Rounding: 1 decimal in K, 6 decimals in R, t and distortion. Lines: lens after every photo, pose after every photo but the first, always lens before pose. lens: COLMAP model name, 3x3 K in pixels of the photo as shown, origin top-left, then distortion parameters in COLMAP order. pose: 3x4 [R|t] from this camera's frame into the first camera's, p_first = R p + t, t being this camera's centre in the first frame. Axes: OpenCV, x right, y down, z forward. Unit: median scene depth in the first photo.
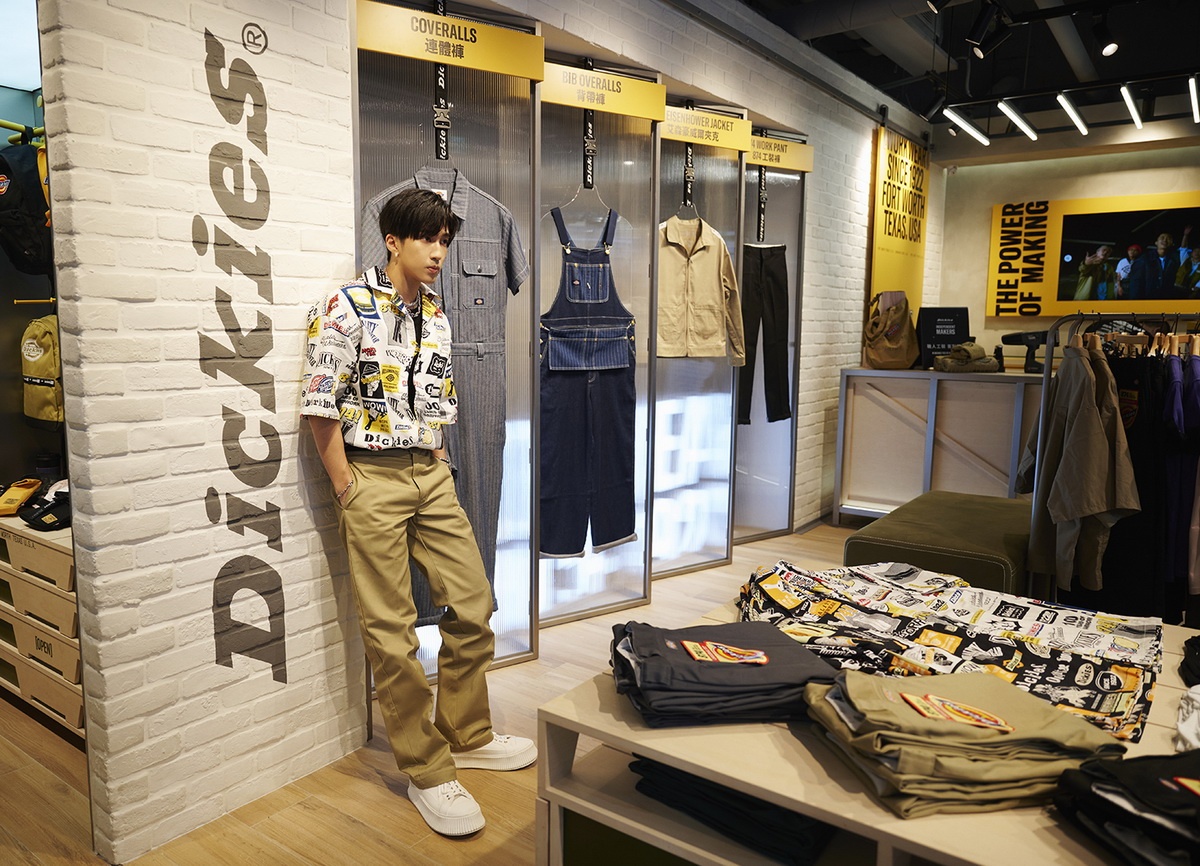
lens RADIAL K [[866.3, 0, 600.0], [0, 866.3, 433.0], [0, 0, 1]] dist [-0.001696, -0.001021]
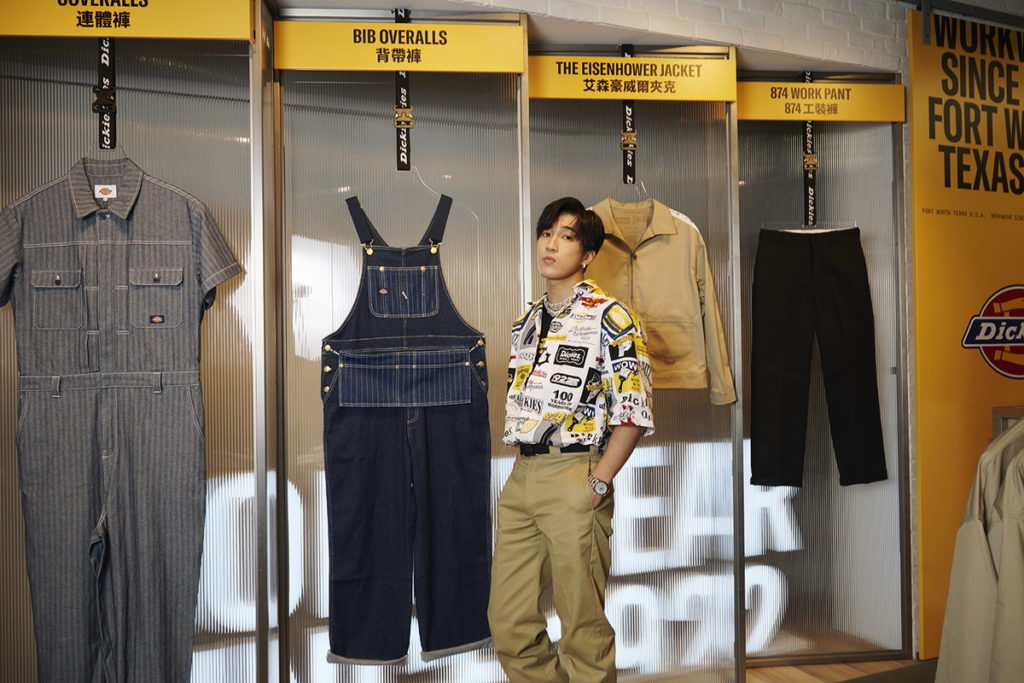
lens RADIAL K [[773.6, 0, 512.0], [0, 773.6, 341.5], [0, 0, 1]] dist [-0.004473, -0.001378]
pose [[0.852867, -0.026234, -0.521468, 0.410118], [-0.047353, 0.990735, -0.127289, -0.048225], [0.519976, 0.133254, 0.843723, 0.478767]]
